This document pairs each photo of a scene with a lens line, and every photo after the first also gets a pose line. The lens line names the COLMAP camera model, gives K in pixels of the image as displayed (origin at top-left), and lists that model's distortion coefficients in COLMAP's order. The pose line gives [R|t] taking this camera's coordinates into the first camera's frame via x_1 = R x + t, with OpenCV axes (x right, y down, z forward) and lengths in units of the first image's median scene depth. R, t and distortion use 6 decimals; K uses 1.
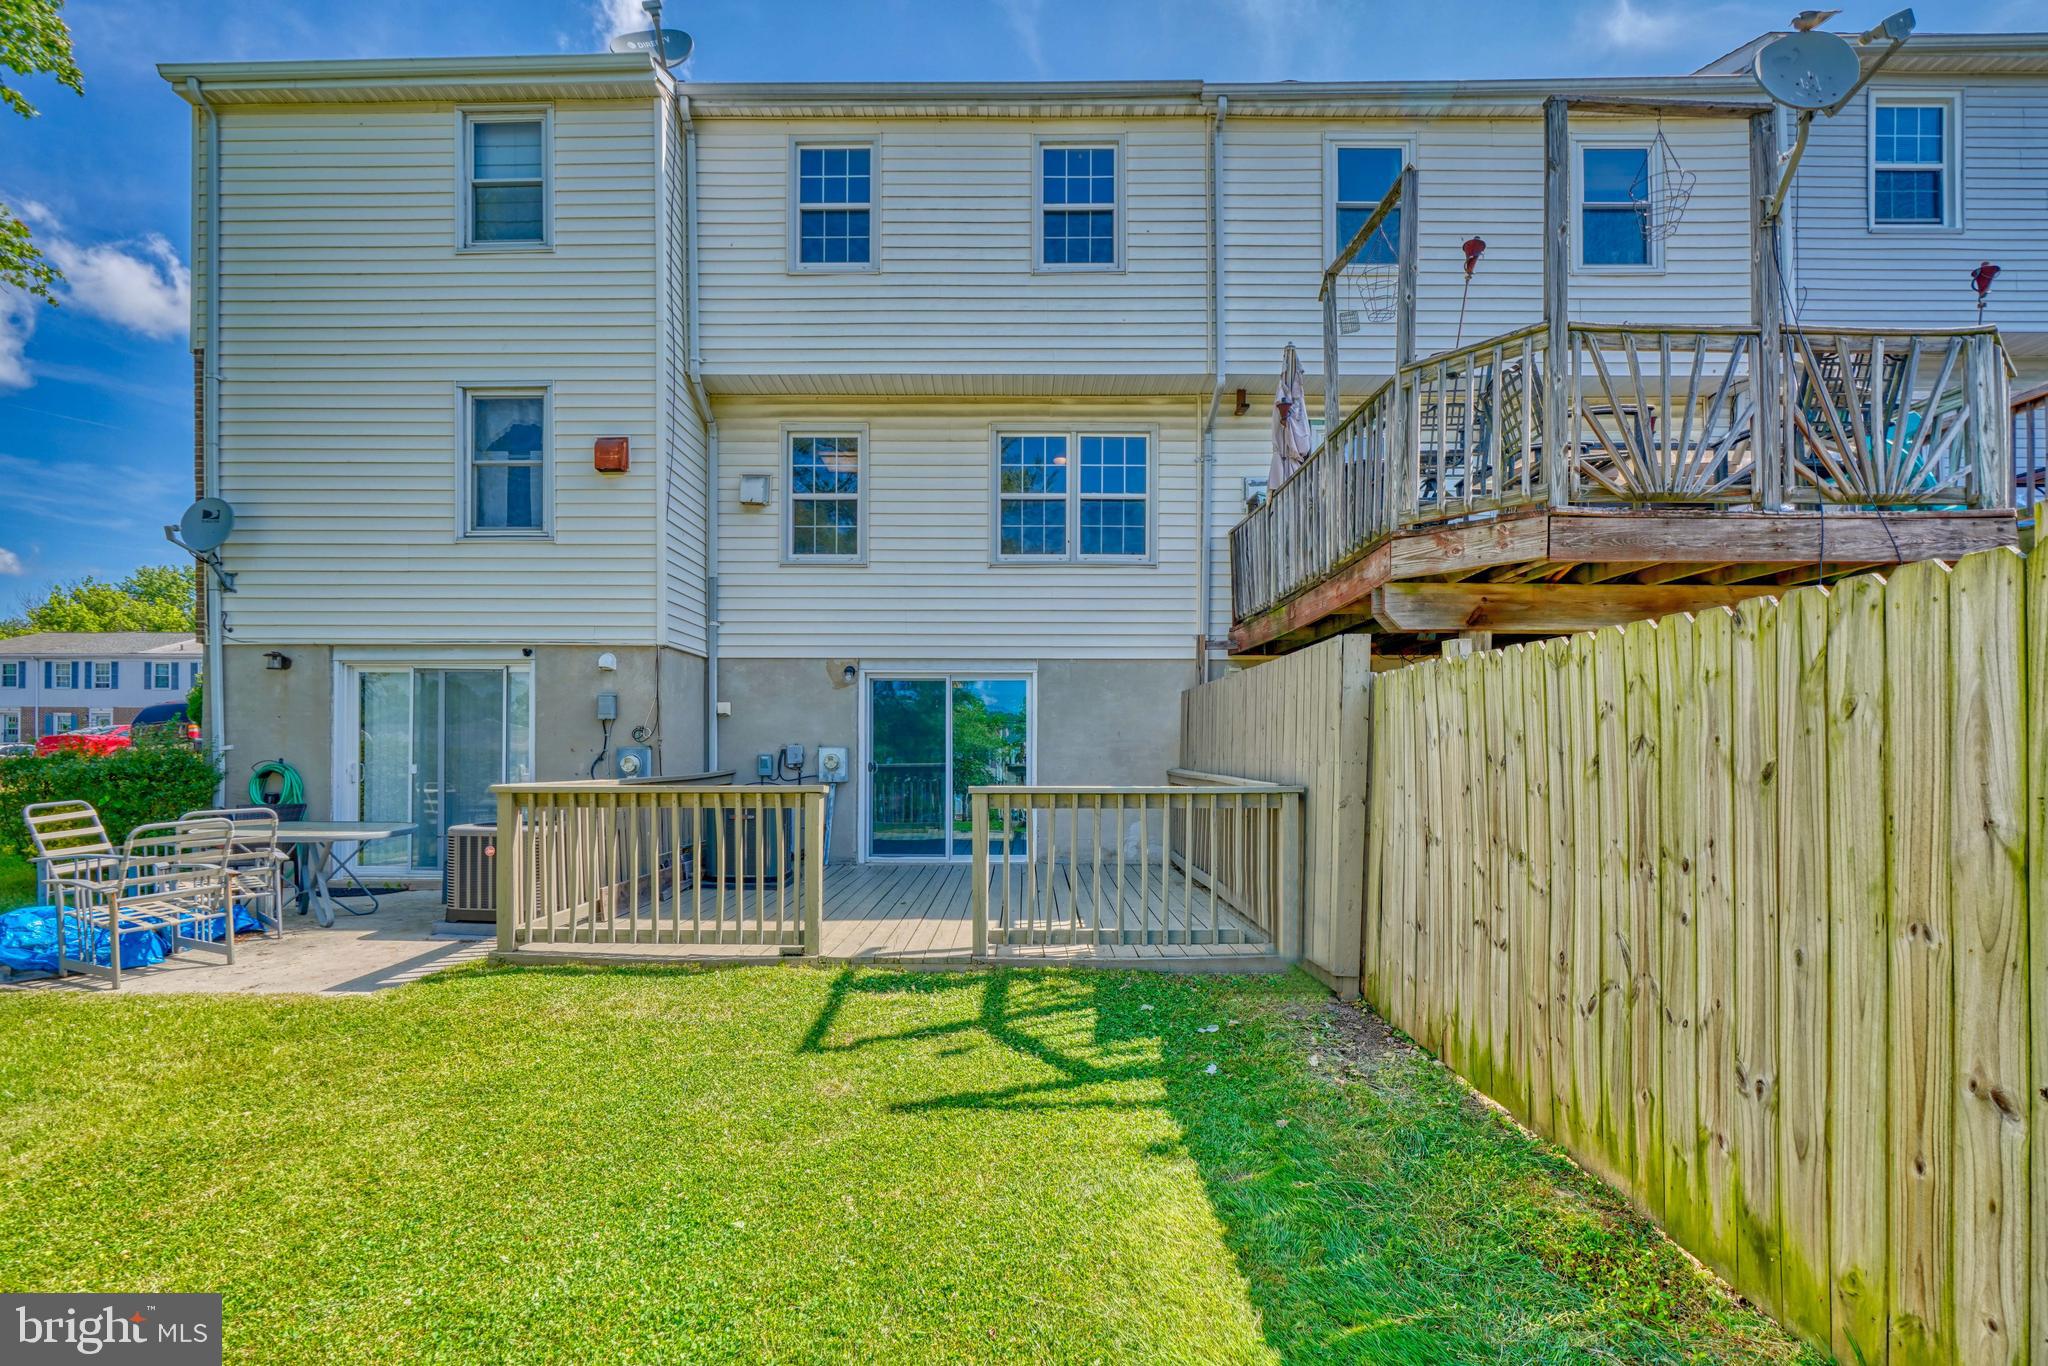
lens RADIAL K [[949.3, 0, 1018.8], [0, 949.3, 681.8], [0, 0, 1]] dist [-0.012653, 0.004998]
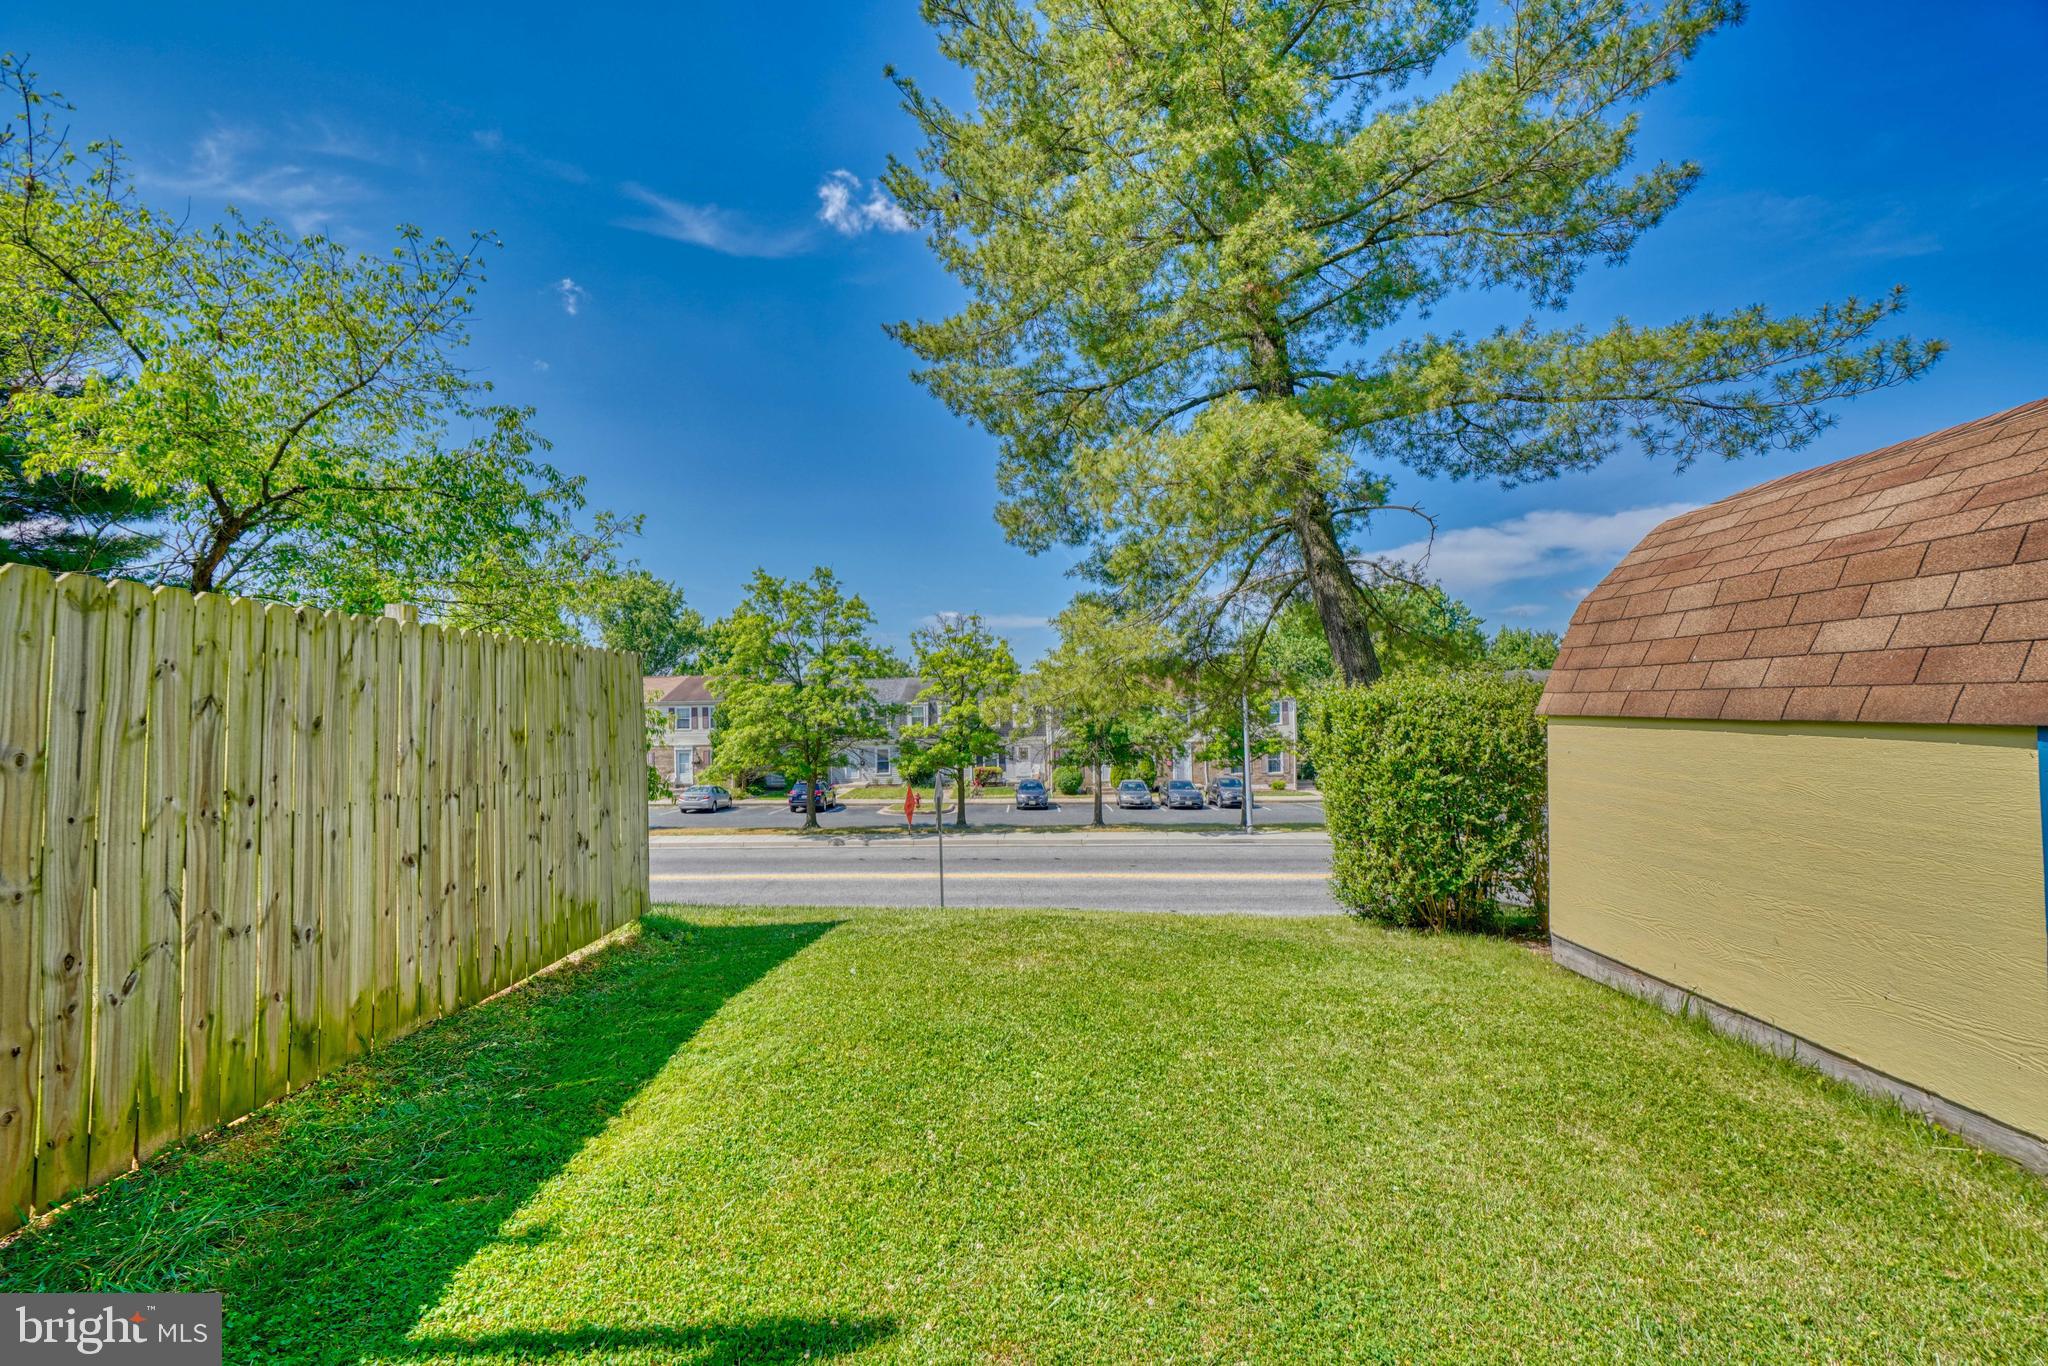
lens RADIAL K [[937.5, 0, 1027.5], [0, 937.5, 698.9], [0, 0, 1]] dist [-0.003817, 0.000066]
pose [[-0.999782, 0.020047, -0.005778, -0.311970], [0.020454, 0.996424, -0.081981, 0.181854], [0.004114, -0.082081, -0.996617, 2.235736]]
